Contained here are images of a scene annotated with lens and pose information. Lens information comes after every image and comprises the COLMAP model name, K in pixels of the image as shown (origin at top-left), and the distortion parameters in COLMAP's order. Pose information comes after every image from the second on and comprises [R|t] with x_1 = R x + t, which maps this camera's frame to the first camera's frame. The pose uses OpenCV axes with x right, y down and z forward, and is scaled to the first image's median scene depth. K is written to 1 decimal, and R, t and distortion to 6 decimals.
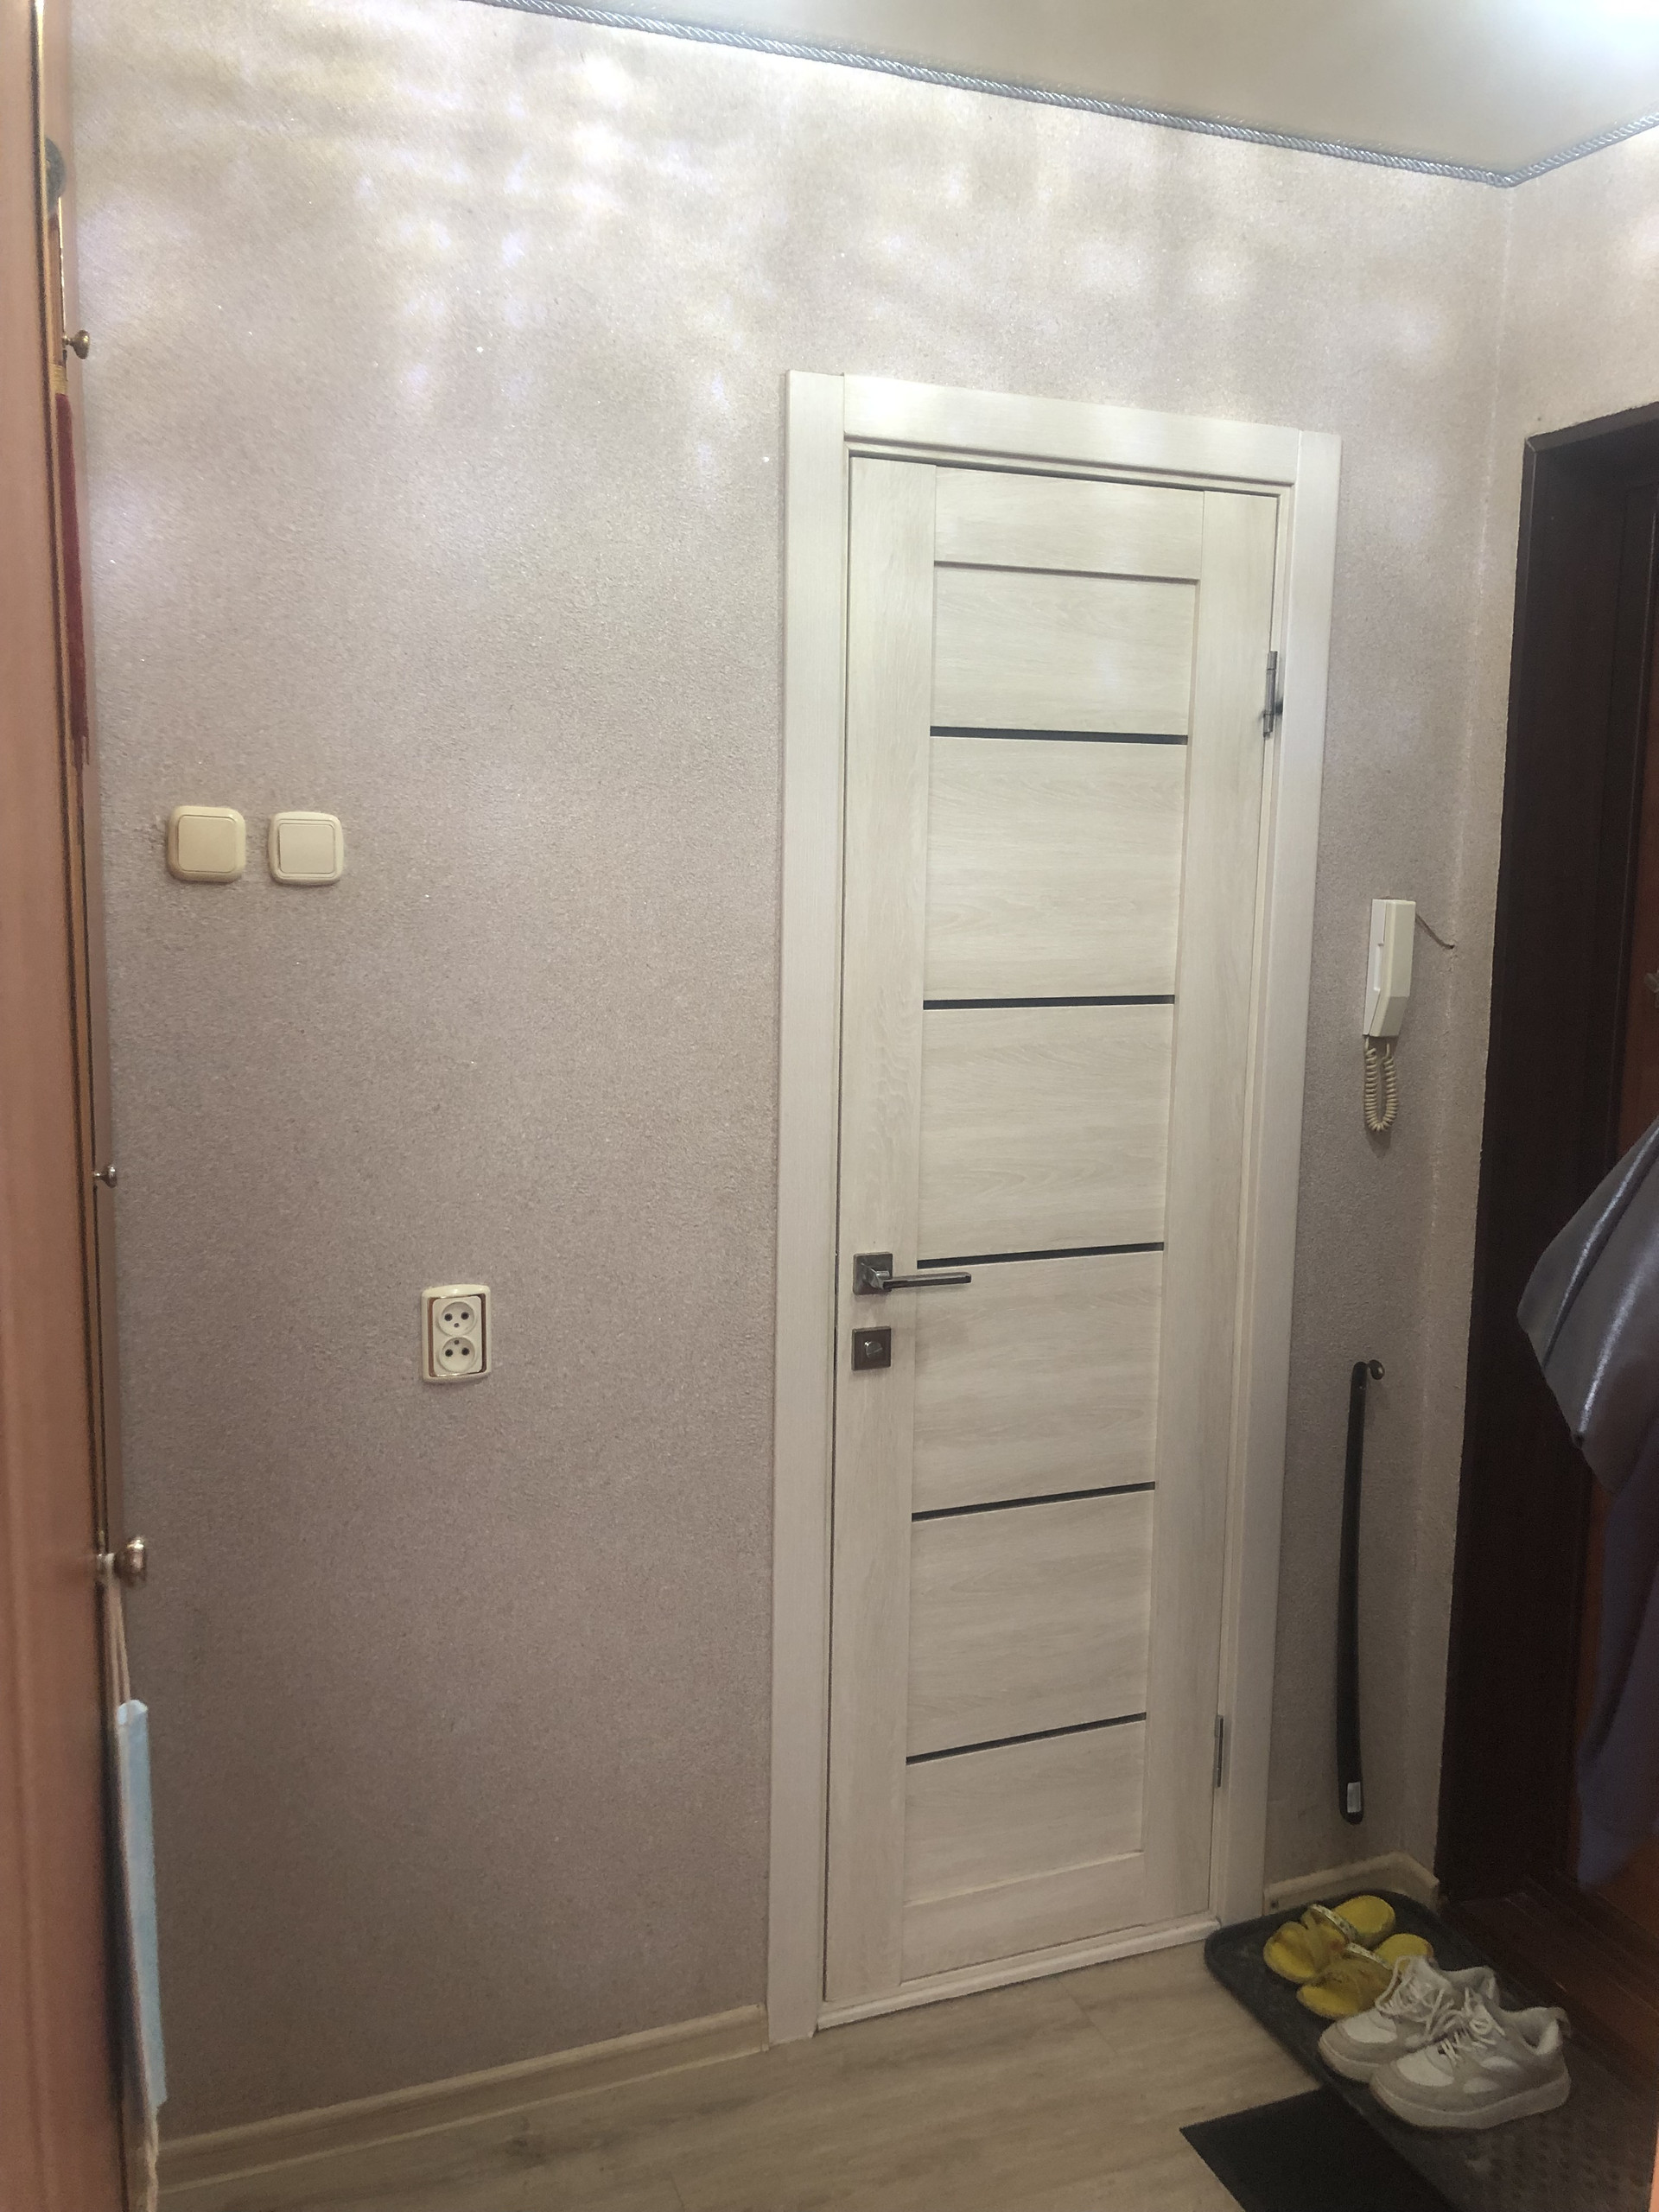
lens RADIAL K [[1780.9, 0, 829.5], [0, 1780.9, 1106.0], [0, 0, 1]] dist [0.029174, -0.060312]
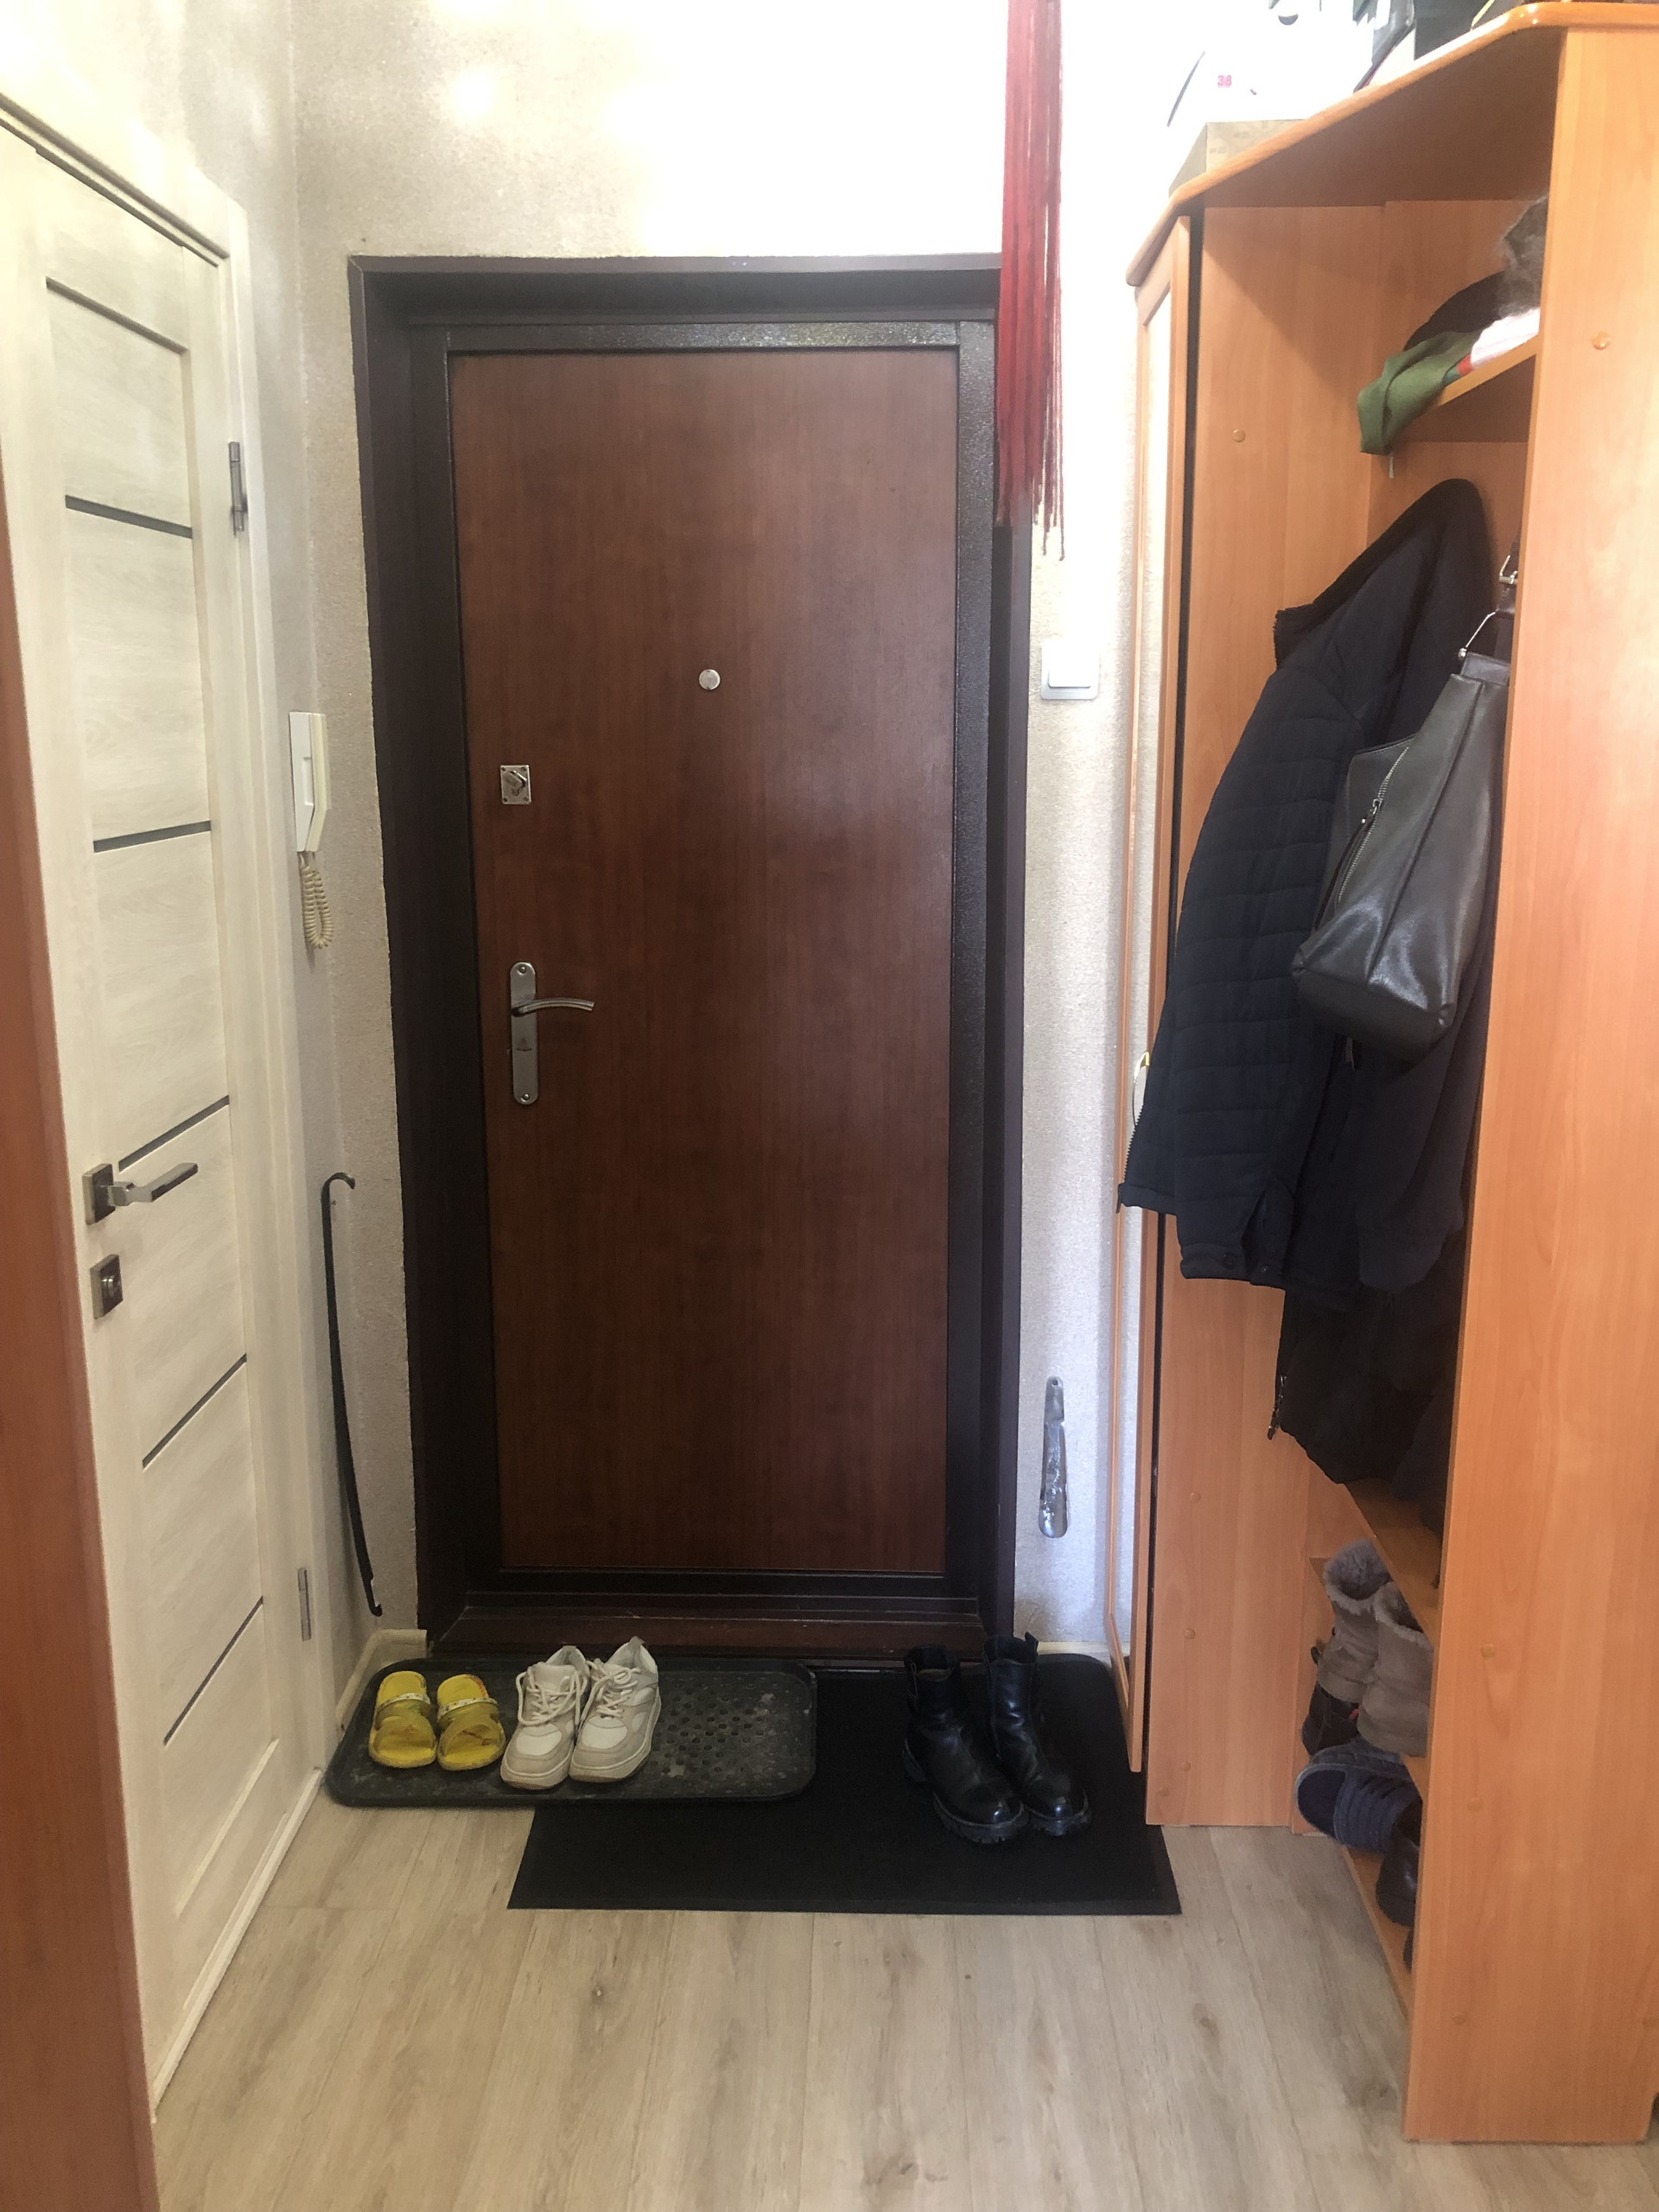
lens RADIAL K [[1806.6, 0, 829.5], [0, 1806.6, 1106.0], [0, 0, 1]] dist [0.004130, 0.005044]
pose [[0.373477, -0.211972, 0.903096, -0.553302], [0.138129, 0.975397, 0.171818, -0.036163], [-0.917298, 0.060574, 0.393568, 0.362946]]
